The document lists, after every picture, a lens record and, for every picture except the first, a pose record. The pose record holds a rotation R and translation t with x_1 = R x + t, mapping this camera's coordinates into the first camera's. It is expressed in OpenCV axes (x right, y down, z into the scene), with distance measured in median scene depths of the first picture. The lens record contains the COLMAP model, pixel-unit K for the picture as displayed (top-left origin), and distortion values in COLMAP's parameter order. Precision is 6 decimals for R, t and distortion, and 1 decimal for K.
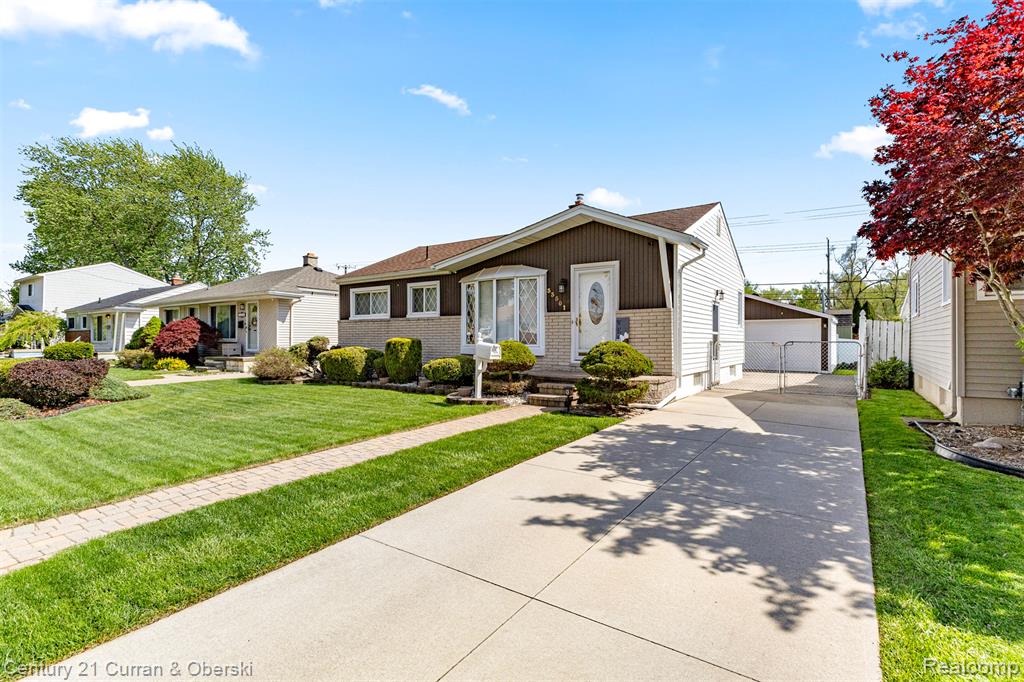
lens RADIAL K [[485.2, 0, 512.0], [0, 485.2, 341.0], [0, 0, 1]] dist [0.000626, 0.000119]
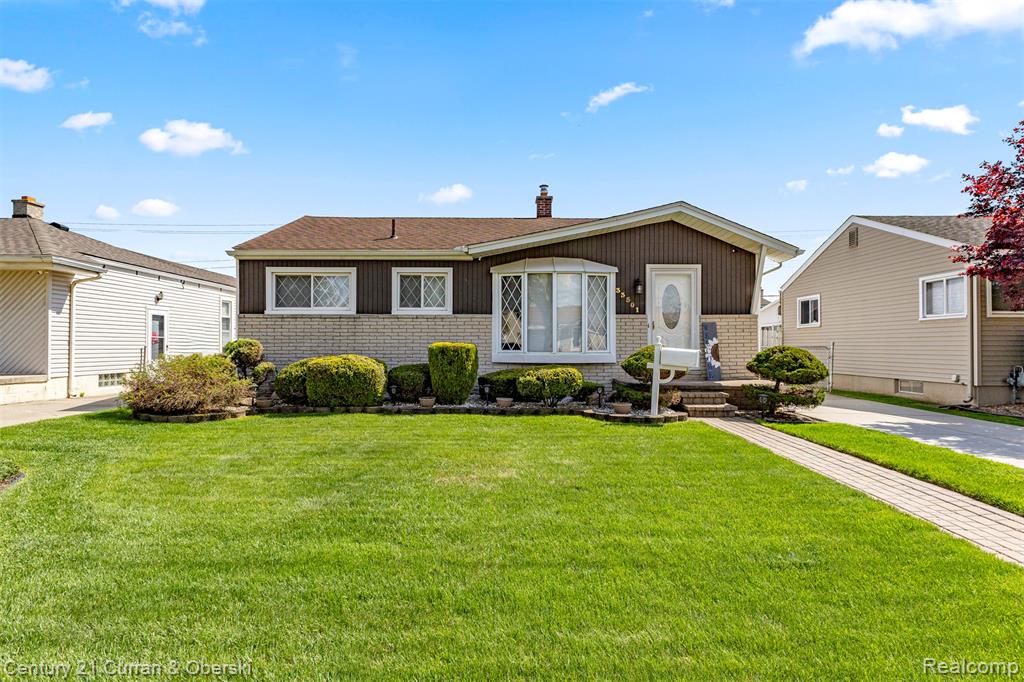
lens RADIAL K [[519.3, 0, 512.0], [0, 519.3, 341.0], [0, 0, 1]] dist [0.012268, 0.000044]
pose [[0.821605, 0.007182, 0.570012, -0.580153], [0.000750, 0.999906, -0.013679, 0.002901], [-0.570056, 0.011667, 0.821523, 0.295005]]
